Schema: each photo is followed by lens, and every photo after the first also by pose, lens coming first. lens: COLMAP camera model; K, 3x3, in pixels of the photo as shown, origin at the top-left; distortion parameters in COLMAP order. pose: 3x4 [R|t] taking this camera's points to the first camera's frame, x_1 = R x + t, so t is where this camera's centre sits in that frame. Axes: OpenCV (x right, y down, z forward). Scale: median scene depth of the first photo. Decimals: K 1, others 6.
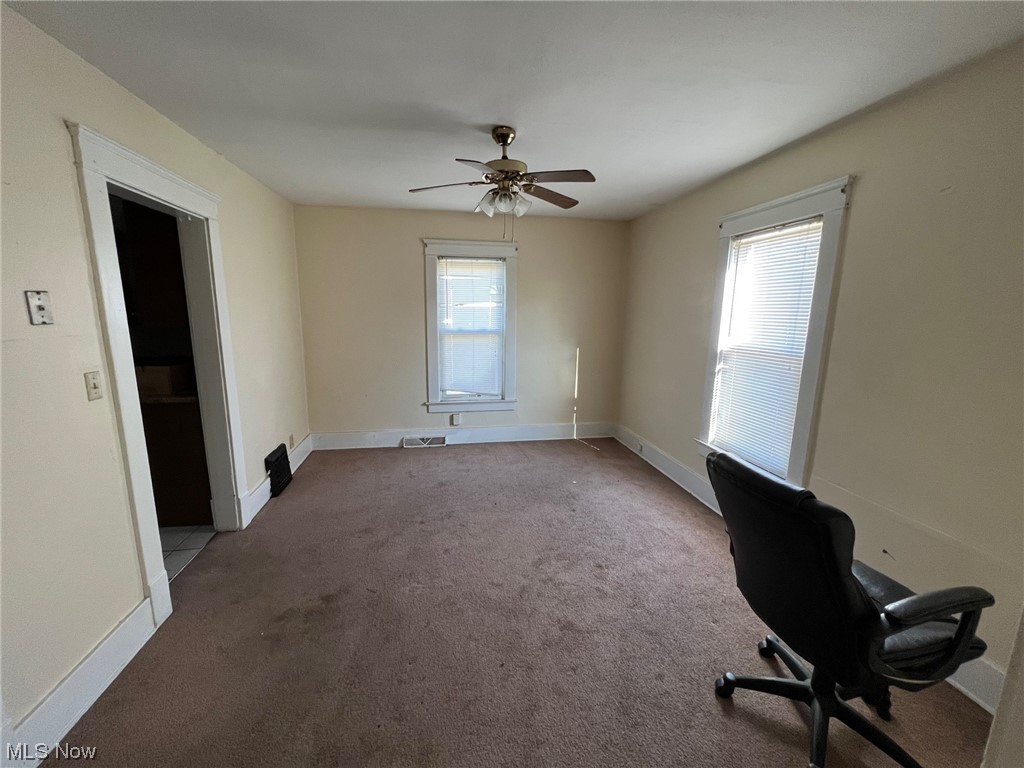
lens RADIAL K [[410.7, 0, 512.0], [0, 410.7, 384.0], [0, 0, 1]] dist [-0.008662, -0.000127]
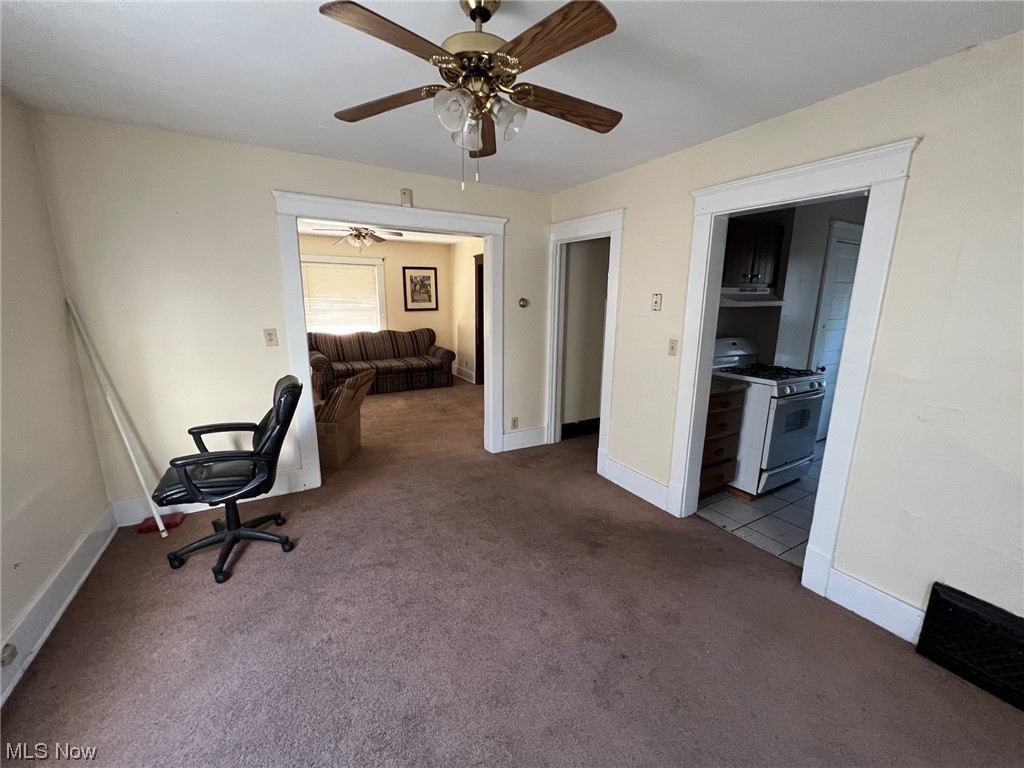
lens RADIAL K [[410.7, 0, 512.0], [0, 410.7, 384.0], [0, 0, 1]] dist [-0.008662, -0.000127]
pose [[-0.940521, 0.051427, -0.335821, 0.153084], [-0.079393, 0.927836, 0.364441, -0.311943], [0.330329, 0.369426, -0.868566, 1.687813]]
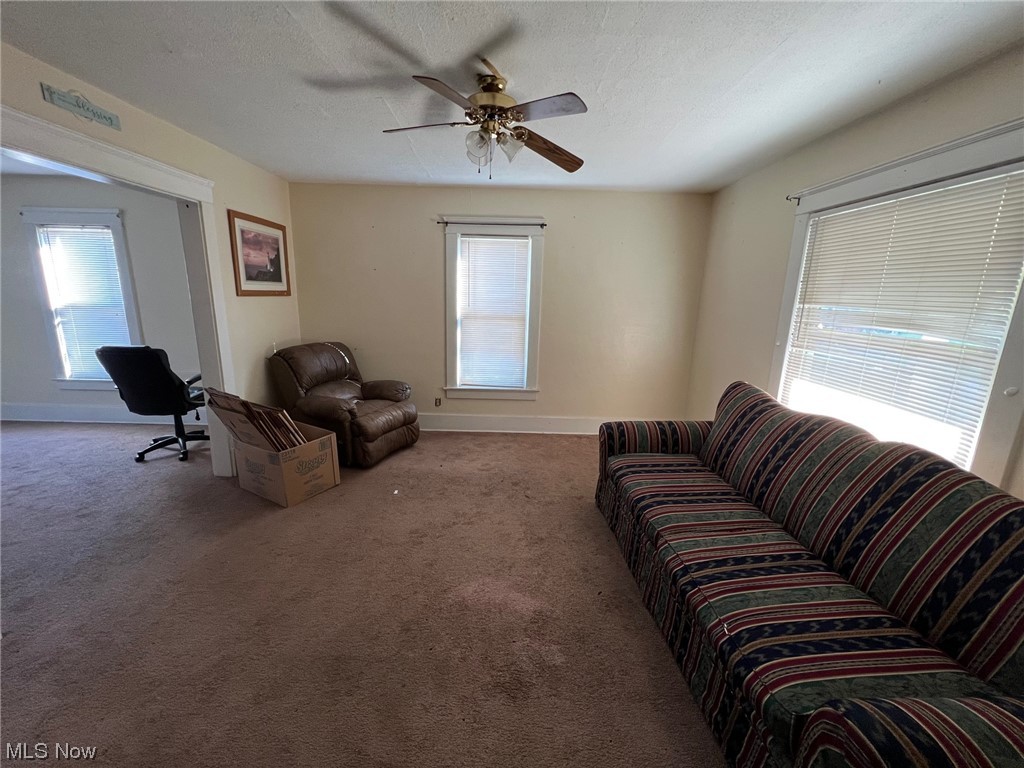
lens RADIAL K [[410.7, 0, 512.0], [0, 410.7, 384.0], [0, 0, 1]] dist [-0.008662, -0.000127]
pose [[0.169577, -0.222959, 0.959965, -0.782976], [0.156320, 0.967826, 0.197171, 0.177073], [-0.973040, 0.116626, 0.198975, -0.965481]]
